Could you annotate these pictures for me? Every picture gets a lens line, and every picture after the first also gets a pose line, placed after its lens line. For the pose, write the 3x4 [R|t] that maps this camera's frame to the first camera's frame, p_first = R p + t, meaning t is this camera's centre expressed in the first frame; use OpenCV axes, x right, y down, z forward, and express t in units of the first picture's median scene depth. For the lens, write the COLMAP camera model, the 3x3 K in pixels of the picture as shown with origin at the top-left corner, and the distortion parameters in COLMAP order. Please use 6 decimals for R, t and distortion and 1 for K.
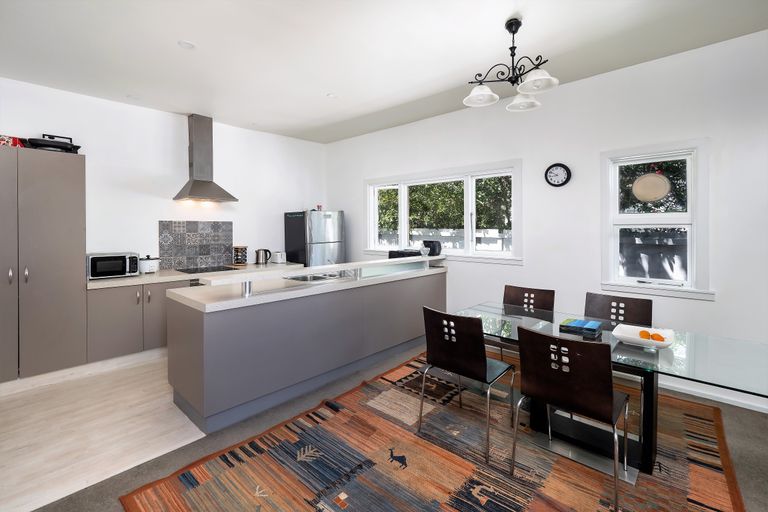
lens RADIAL K [[381.3, 0, 382.3], [0, 381.3, 233.1], [0, 0, 1]] dist [-0.001562, 0.000286]
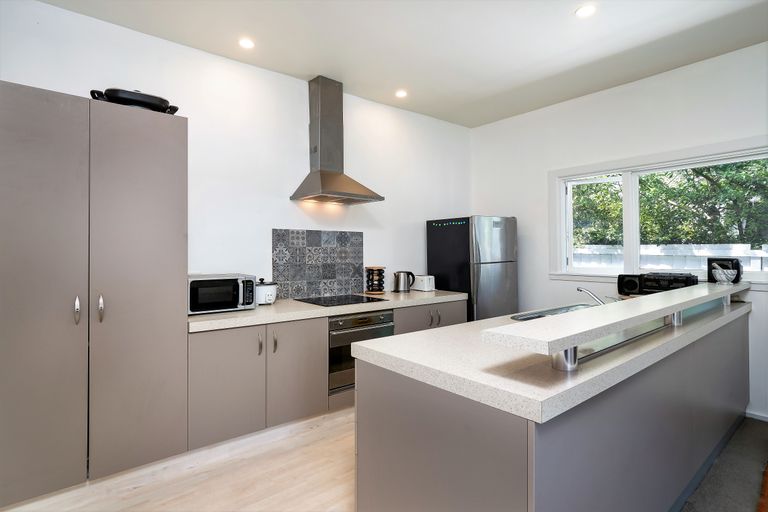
lens RADIAL K [[390.4, 0, 384.0], [0, 390.4, 256.0], [0, 0, 1]] dist [0.000743, -0.000090]
pose [[0.993768, 0.004308, -0.111381, -0.290467], [-0.004786, 0.999980, -0.004027, 0.018079], [0.111361, 0.004535, 0.993770, 0.300175]]
